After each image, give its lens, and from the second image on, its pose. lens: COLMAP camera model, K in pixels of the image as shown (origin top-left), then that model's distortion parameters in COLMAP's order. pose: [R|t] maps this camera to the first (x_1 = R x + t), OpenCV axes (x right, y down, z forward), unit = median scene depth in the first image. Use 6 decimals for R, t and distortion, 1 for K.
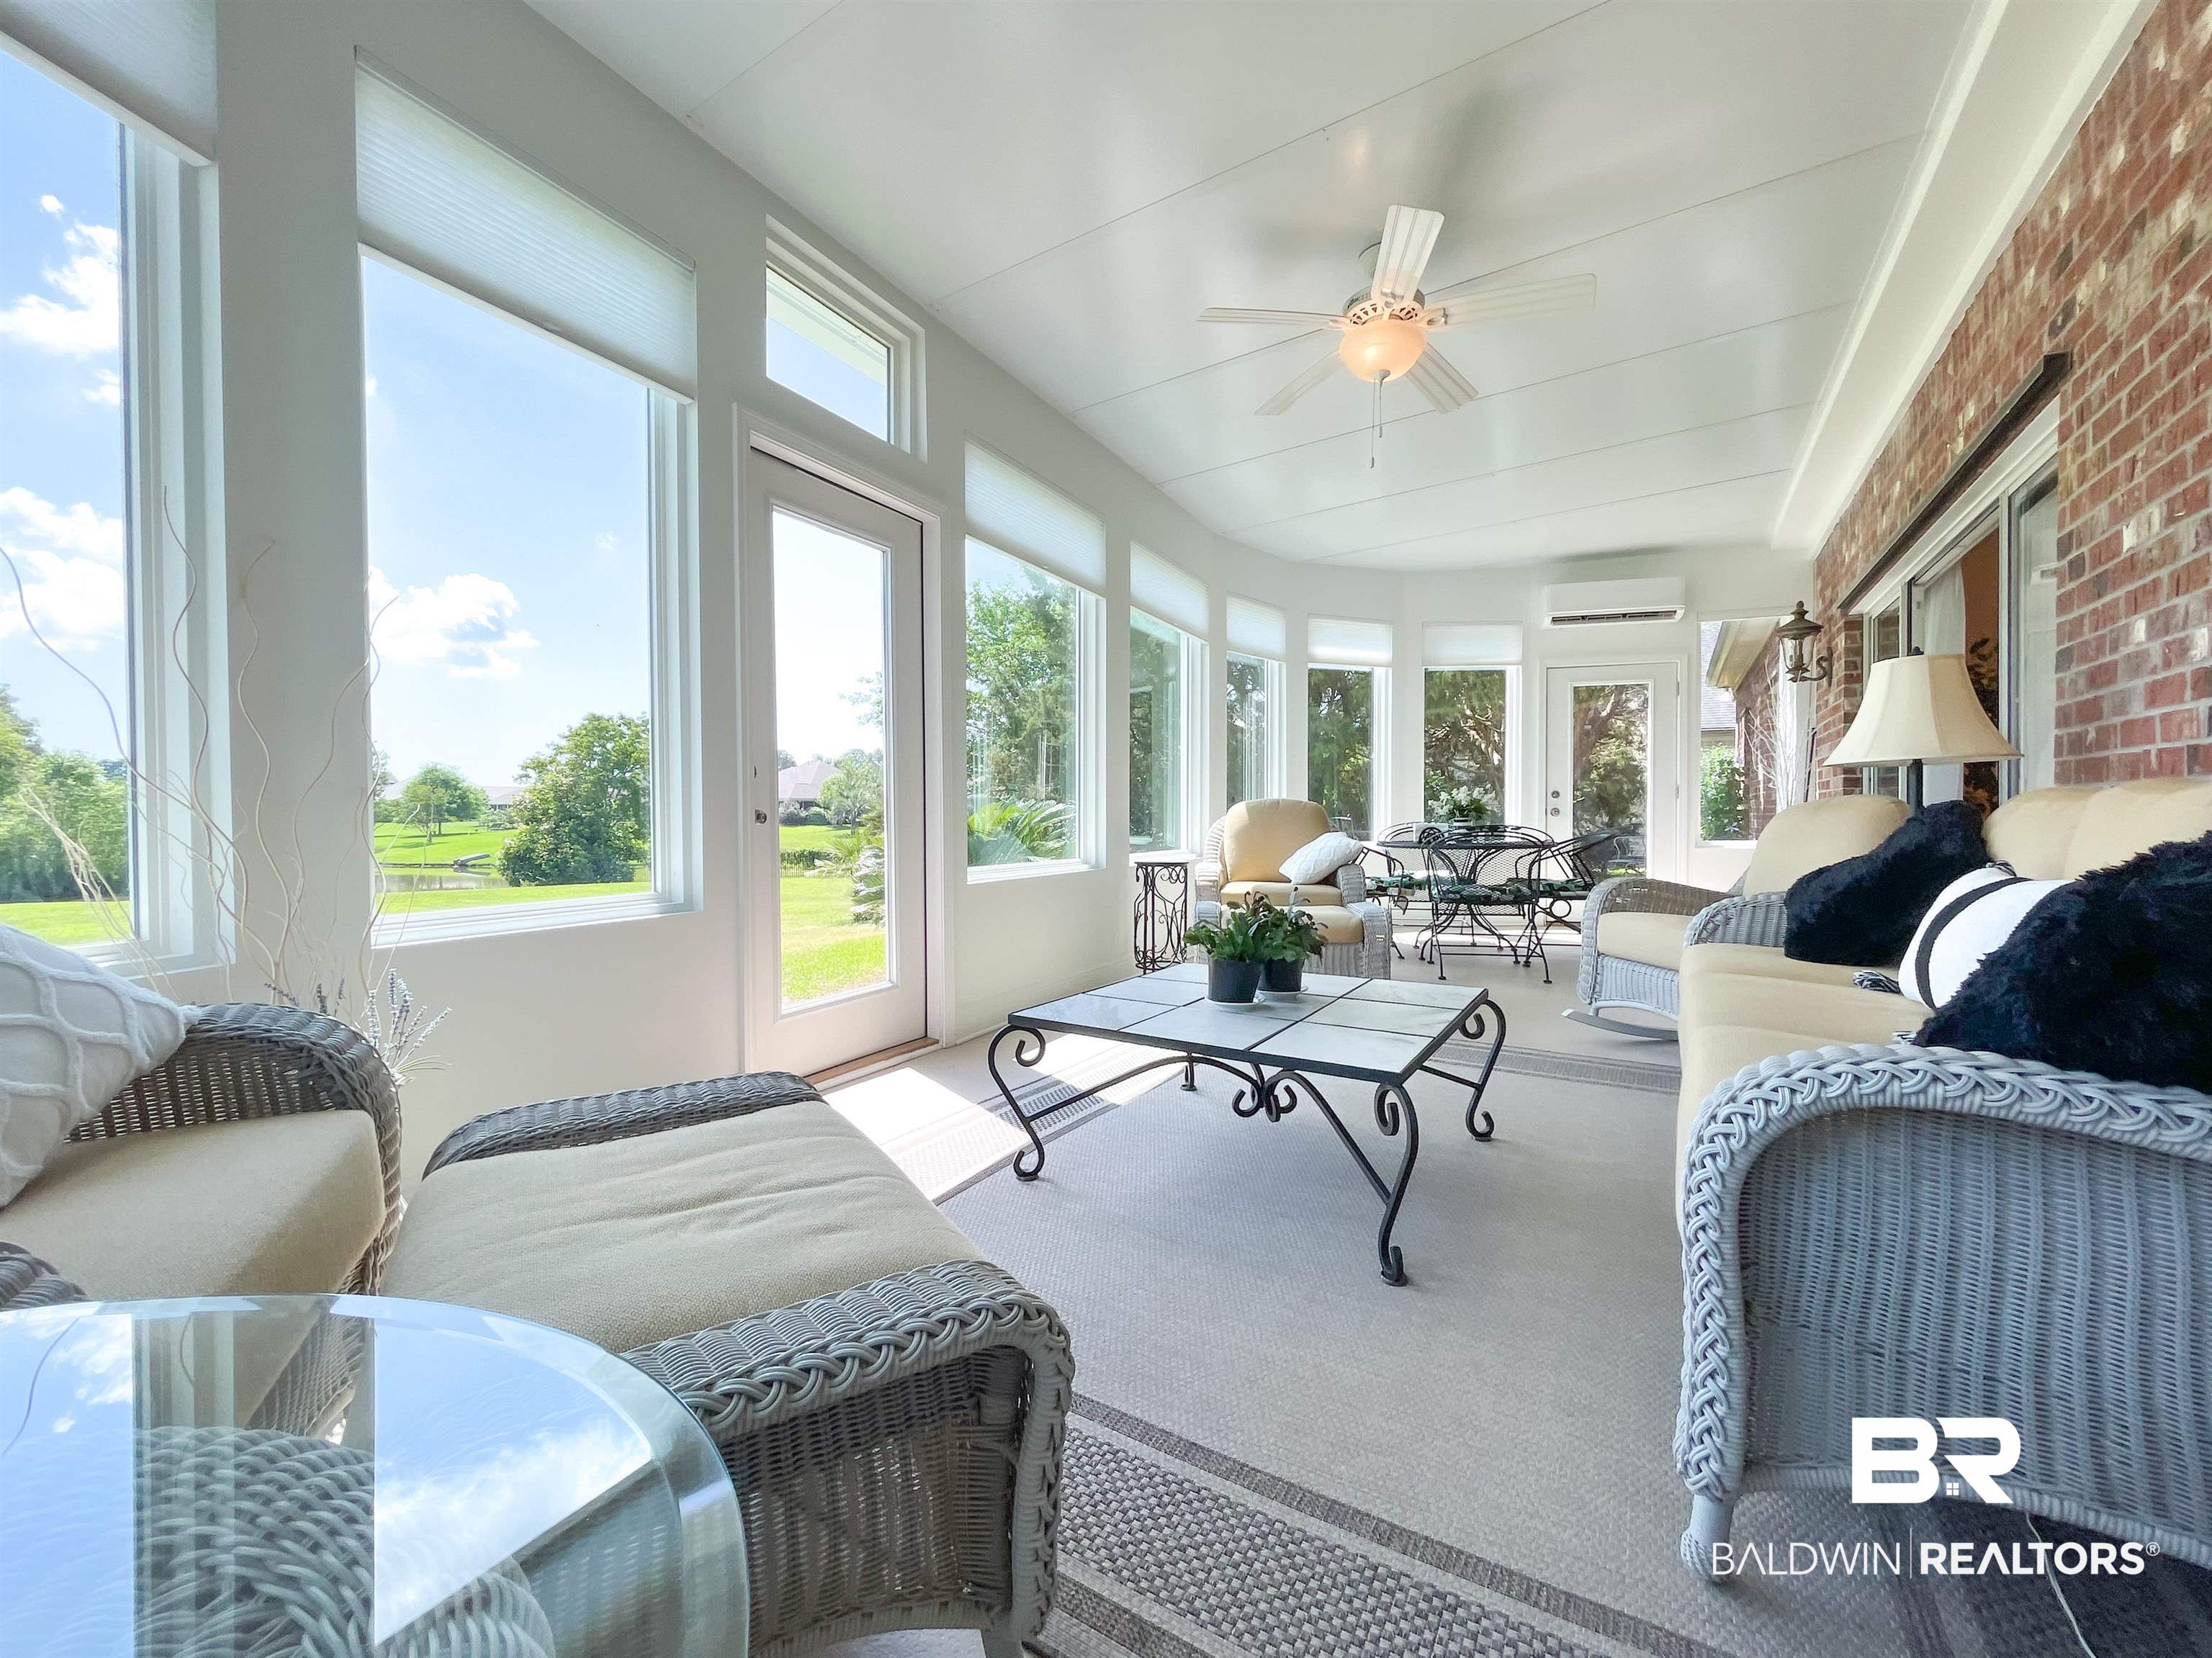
lens RADIAL K [[904.5, 0, 1106.1], [0, 904.5, 834.4], [0, 0, 1]] dist [0.000291, -0.000138]
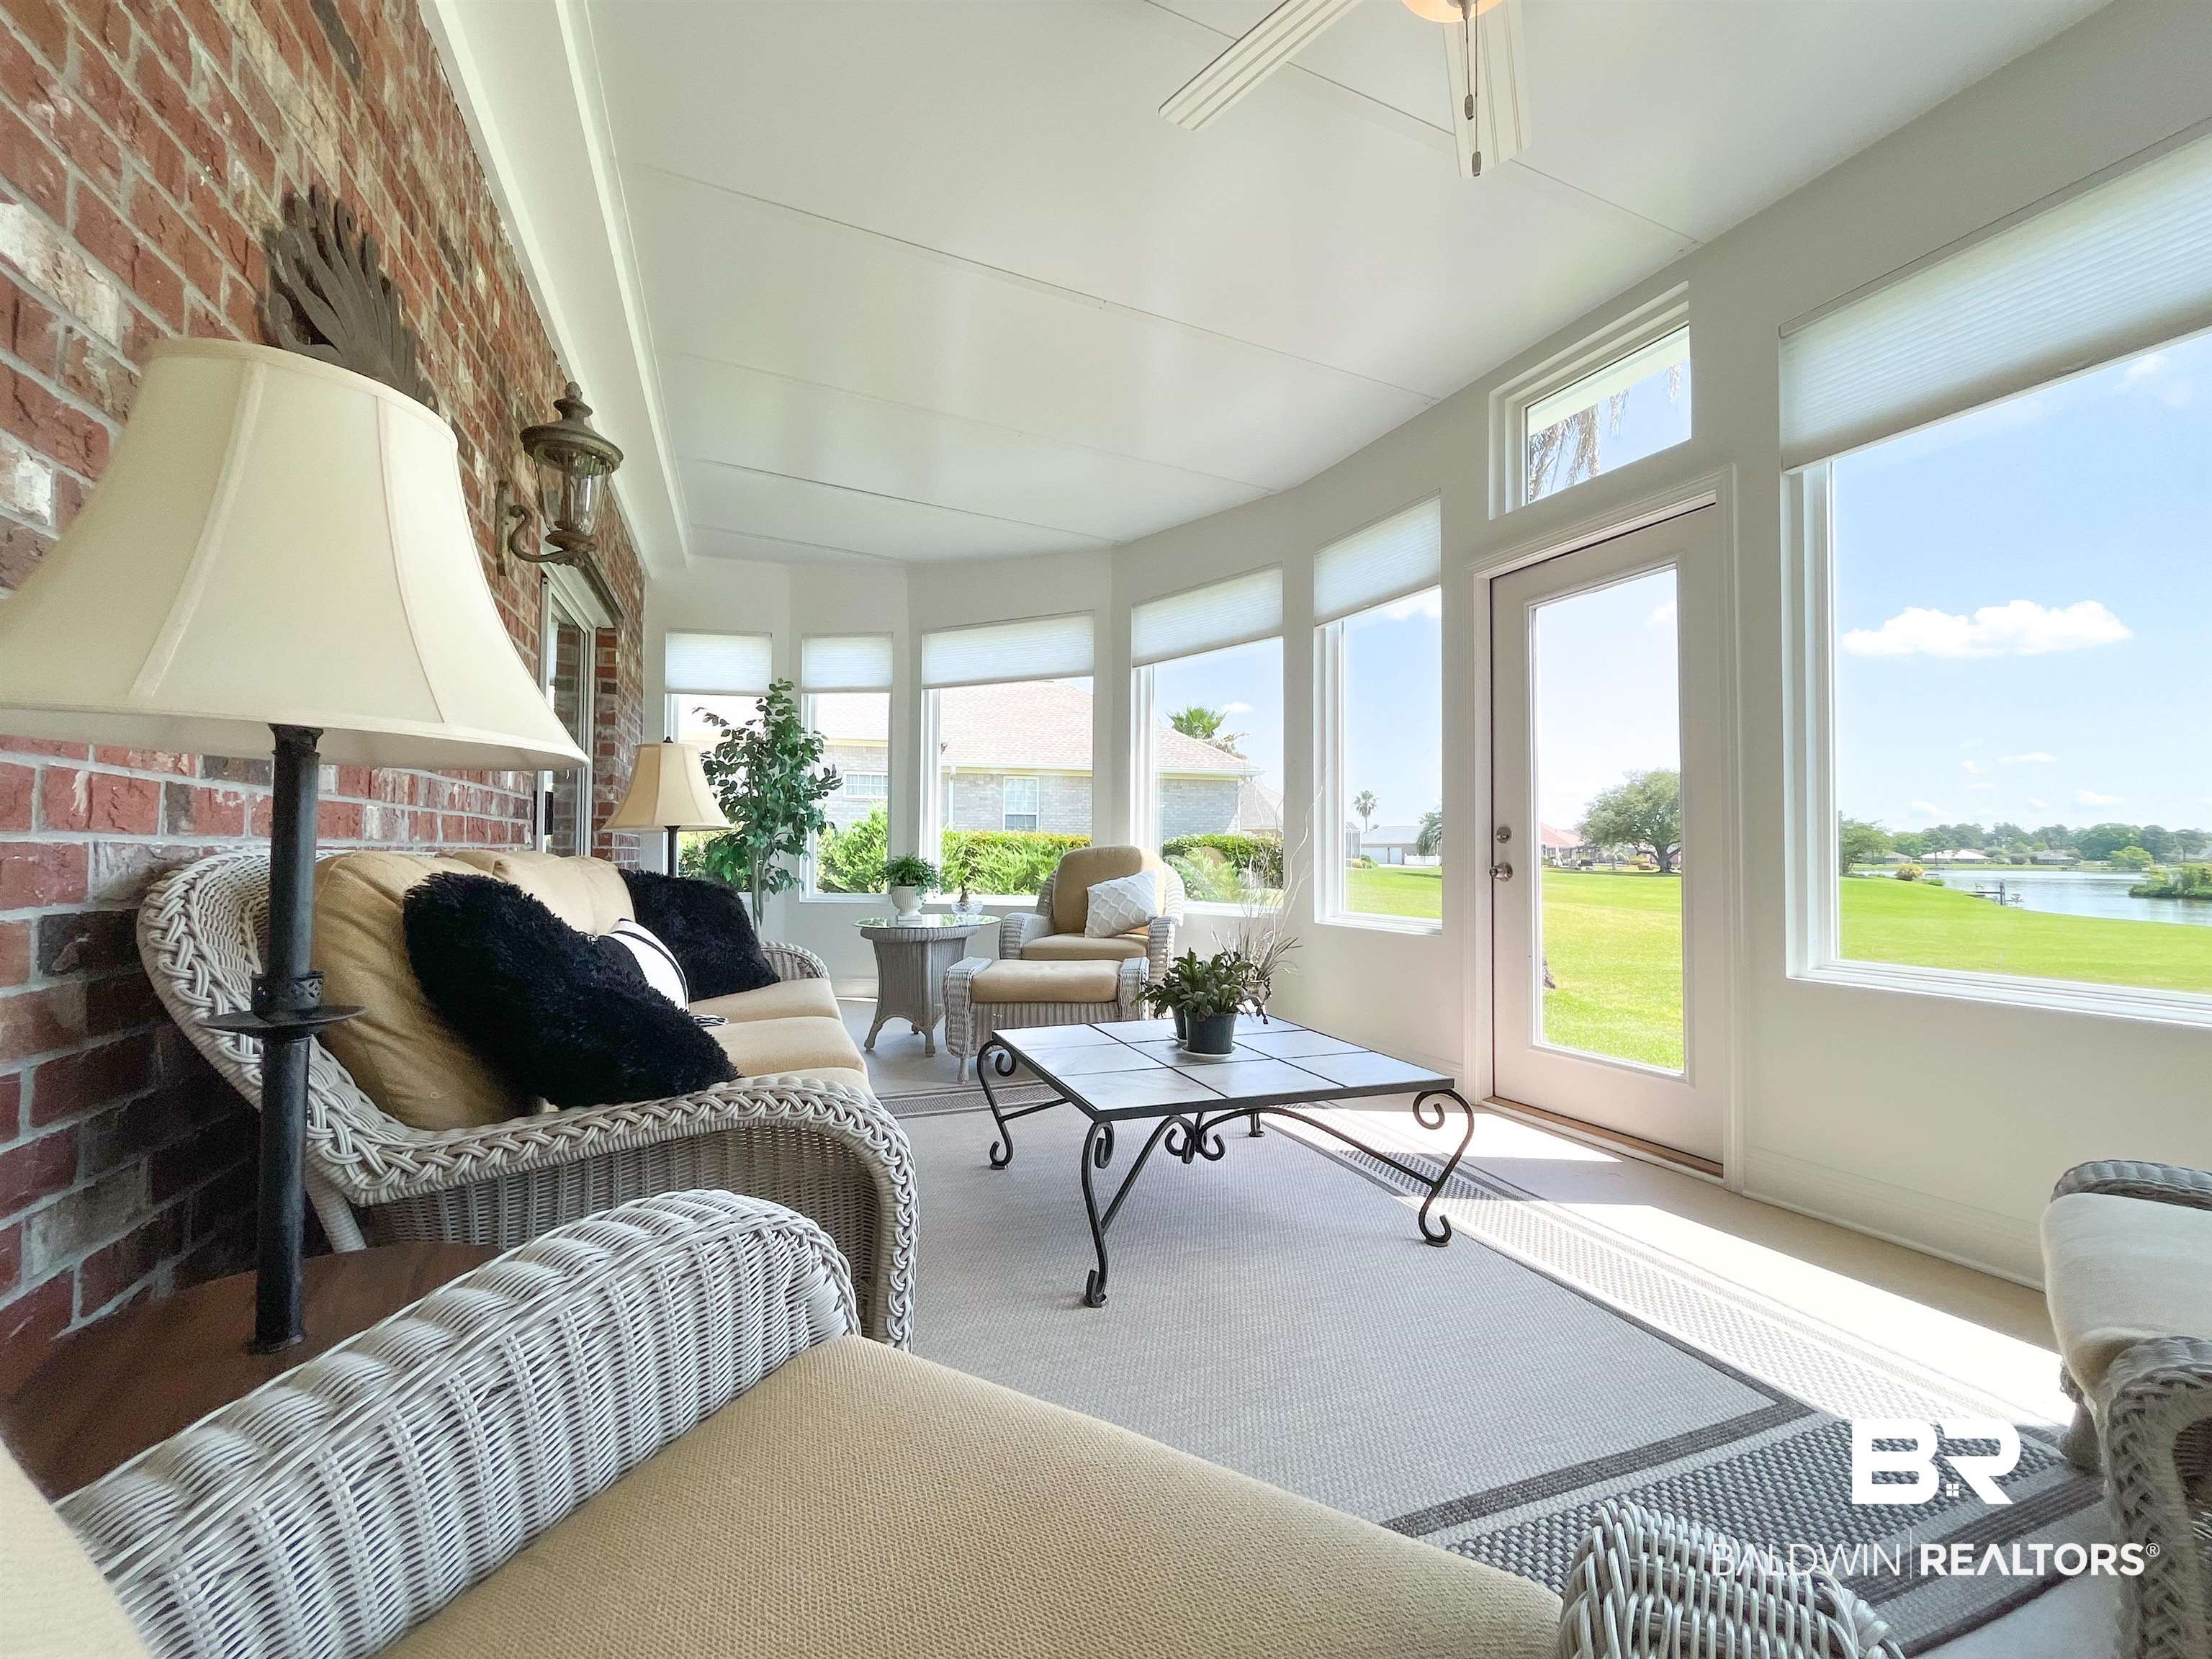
lens RADIAL K [[933.3, 0, 1100.4], [0, 933.3, 835.2], [0, 0, 1]] dist [-0.000437, -0.000645]
pose [[-0.608675, -0.014489, -0.793287, 1.946085], [-0.022527, 0.999746, -0.000976, -0.114591], [0.793100, 0.017276, -0.608847, 2.736614]]
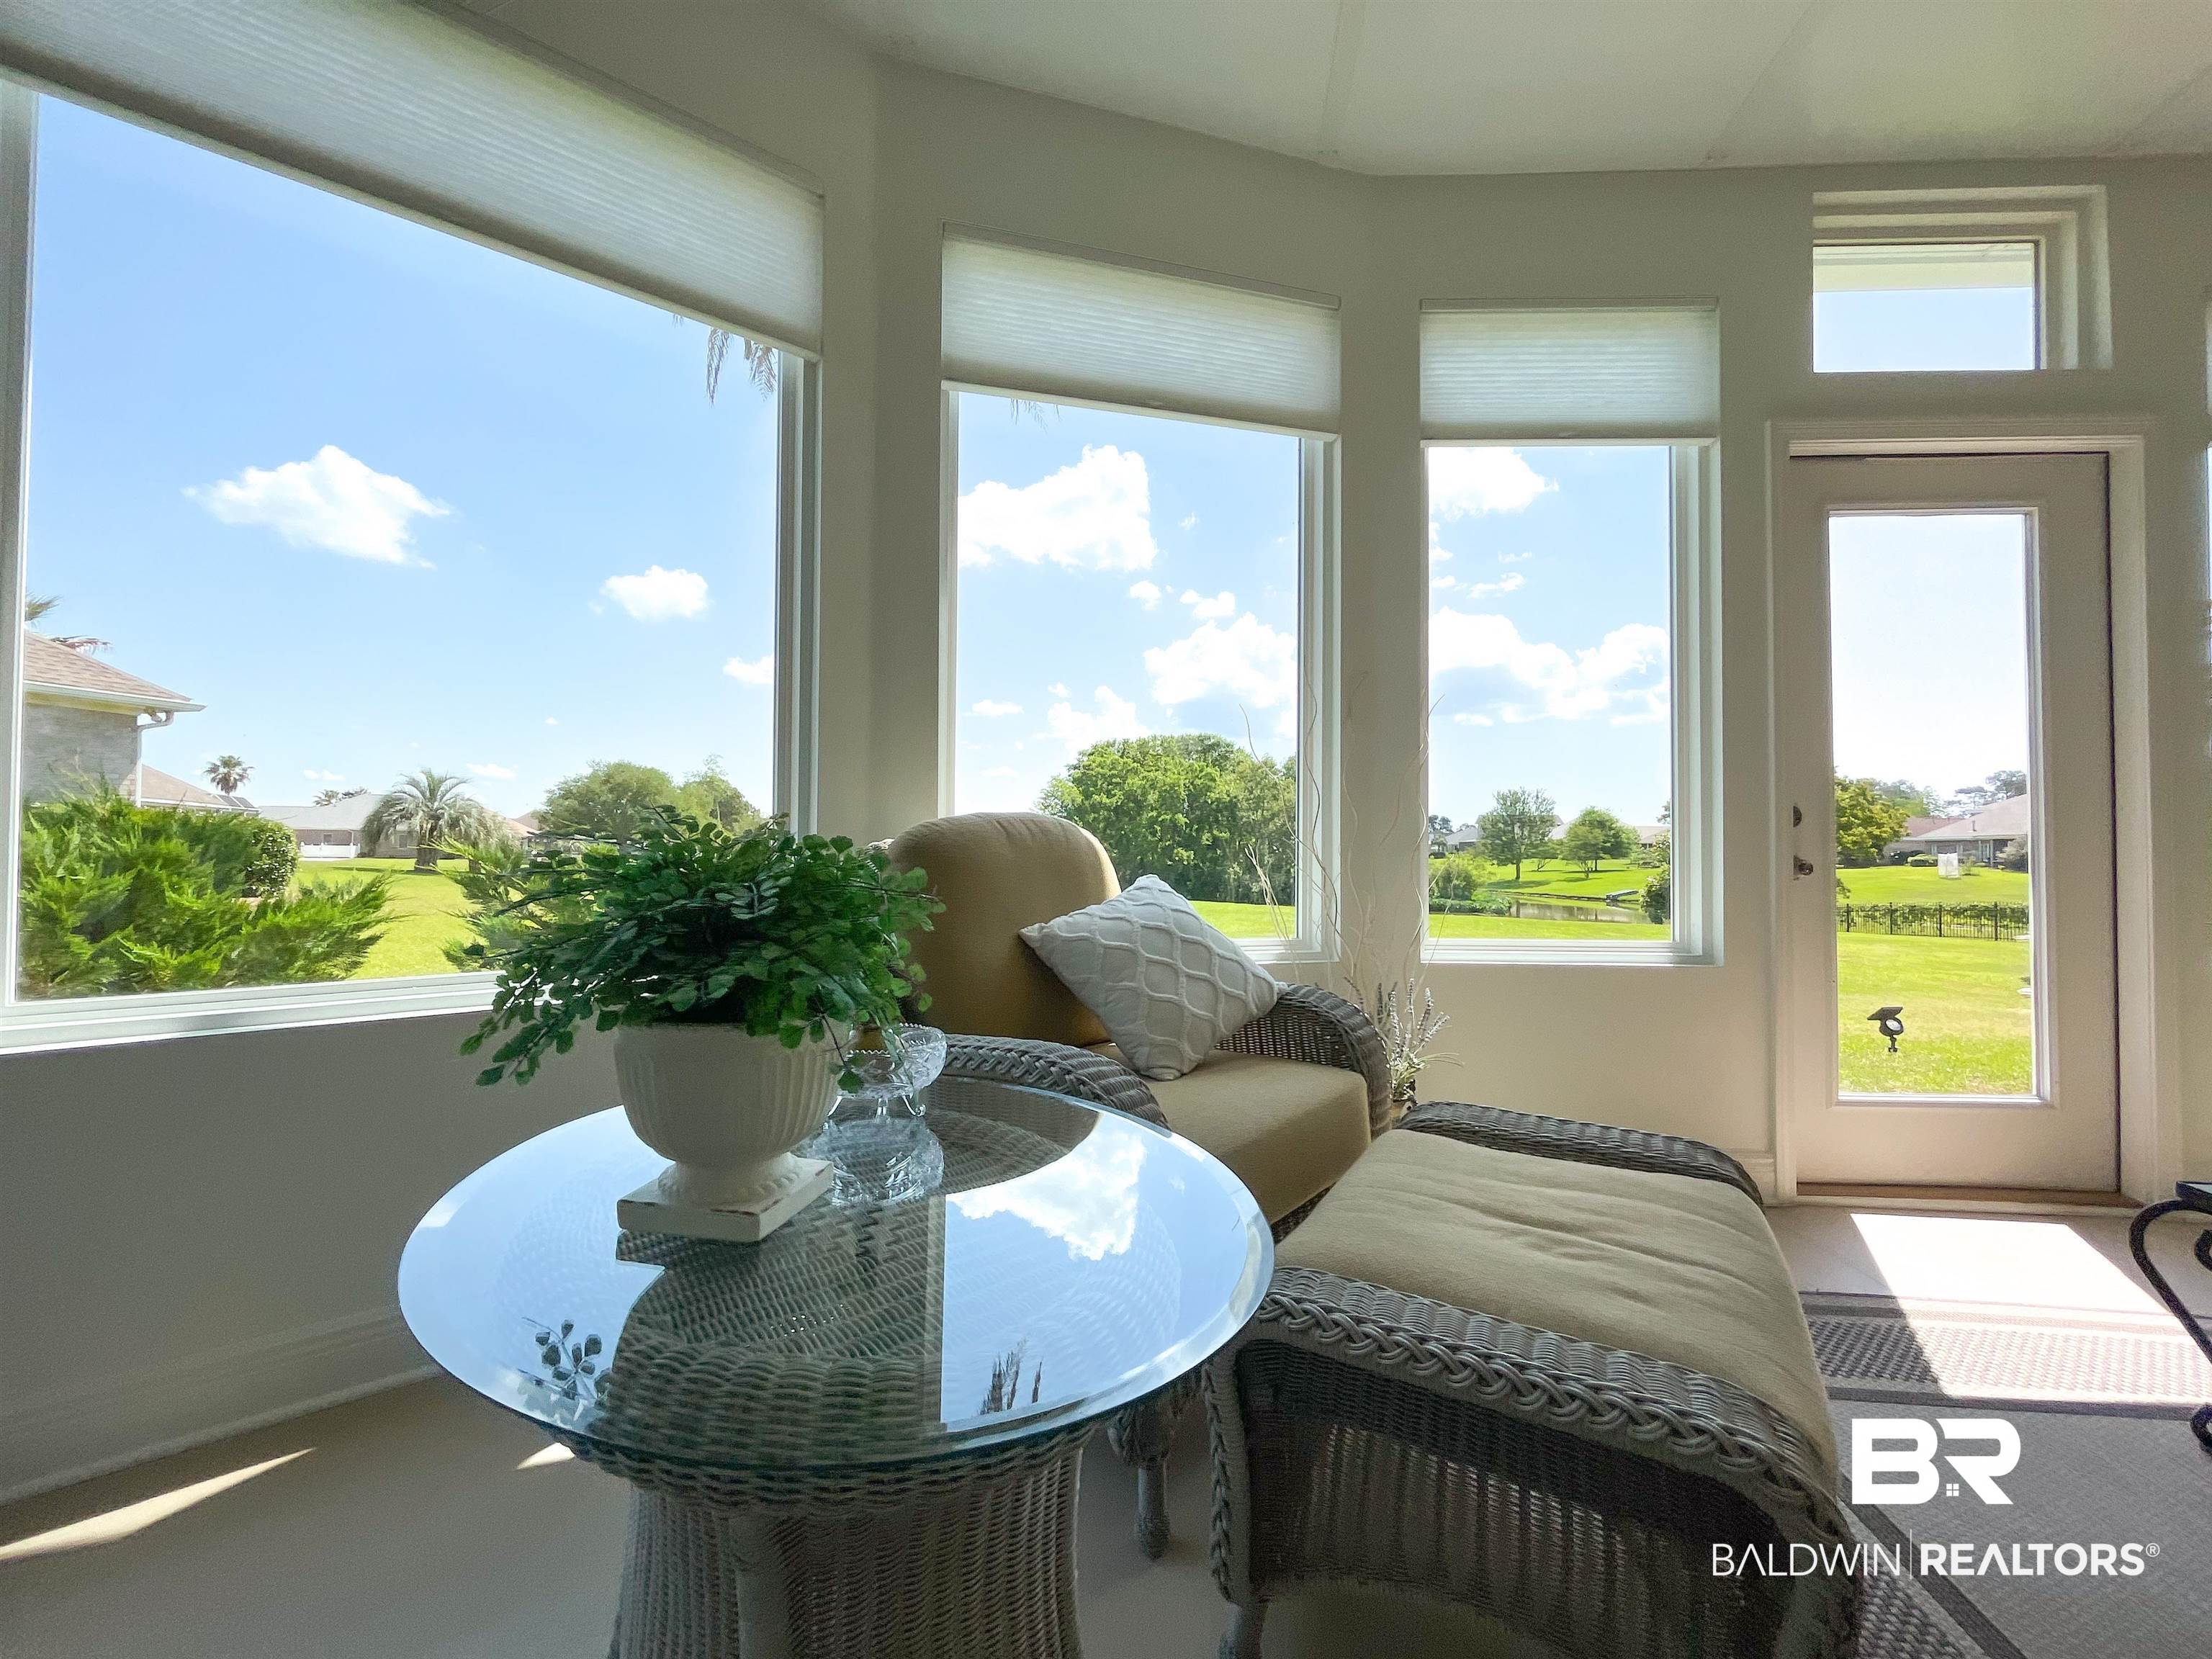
lens RADIAL K [[889.6, 0, 1110.1], [0, 889.6, 850.3], [0, 0, 1]] dist [0.001287, 0.000250]
pose [[0.432276, 0.007065, -0.901714, 0.231214], [-0.031208, 0.999487, -0.007130, -0.020097], [0.901201, 0.031223, 0.432275, 0.030366]]
